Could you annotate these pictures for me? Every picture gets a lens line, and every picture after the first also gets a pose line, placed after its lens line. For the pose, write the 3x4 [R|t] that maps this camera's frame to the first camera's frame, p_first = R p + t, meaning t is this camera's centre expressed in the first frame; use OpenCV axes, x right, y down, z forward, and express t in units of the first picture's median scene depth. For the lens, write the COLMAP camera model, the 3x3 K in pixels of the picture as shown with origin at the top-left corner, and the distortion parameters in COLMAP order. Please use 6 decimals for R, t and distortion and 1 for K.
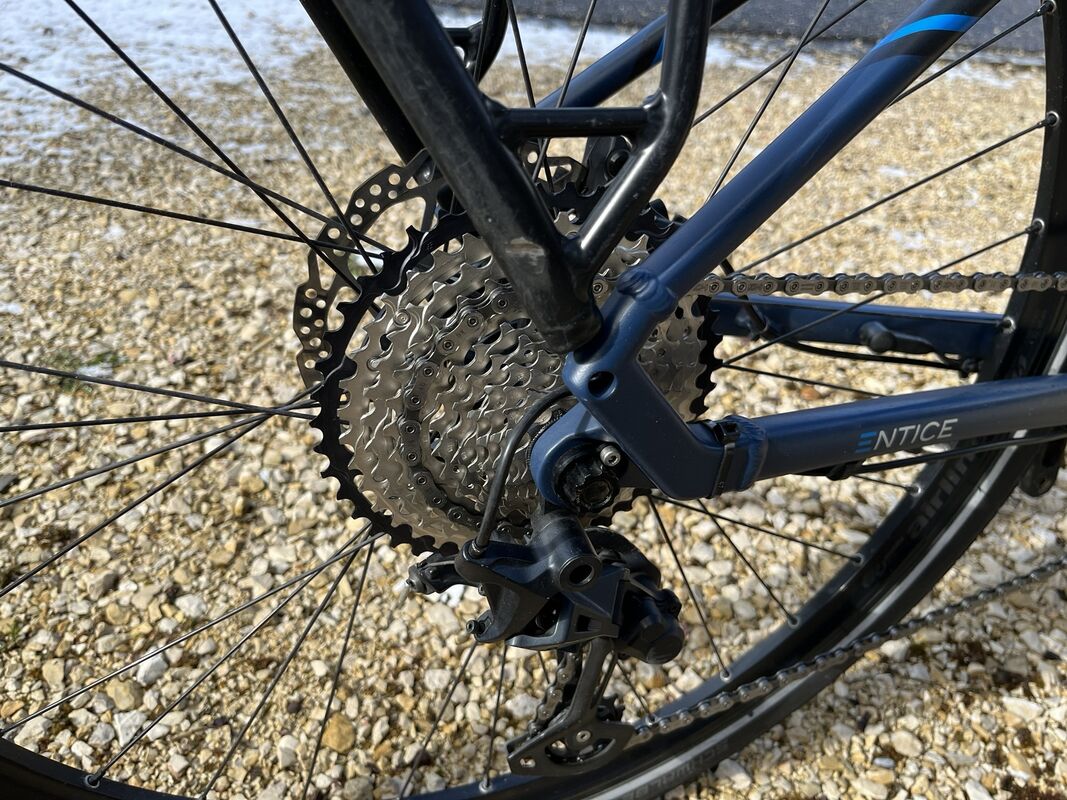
lens RADIAL K [[882.8, 0, 533.5], [0, 882.8, 400.0], [0, 0, 1]] dist [0.061933, -0.101067]
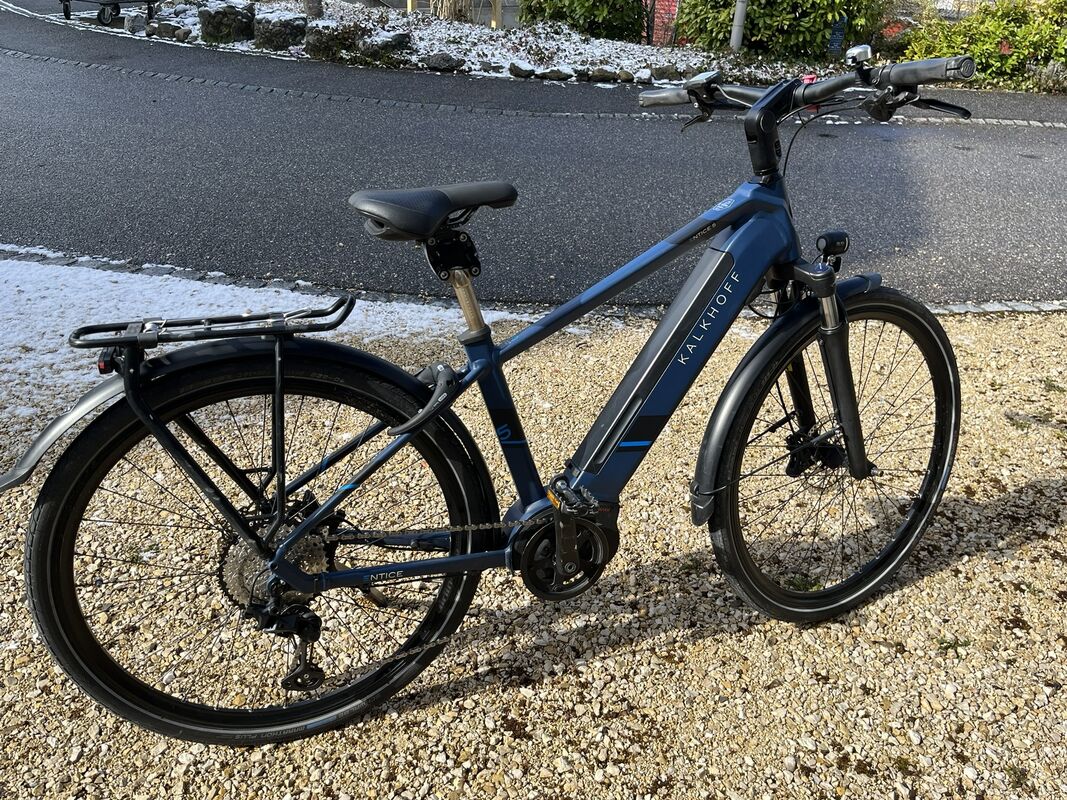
lens RADIAL K [[932.4, 0, 533.5], [0, 932.4, 400.0], [0, 0, 1]] dist [0.071458, -0.001830]
pose [[0.998958, -0.023301, -0.039255, 0.612262], [0.016813, 0.987269, -0.158170, -0.028756], [0.042440, 0.157345, 0.986631, -1.454815]]
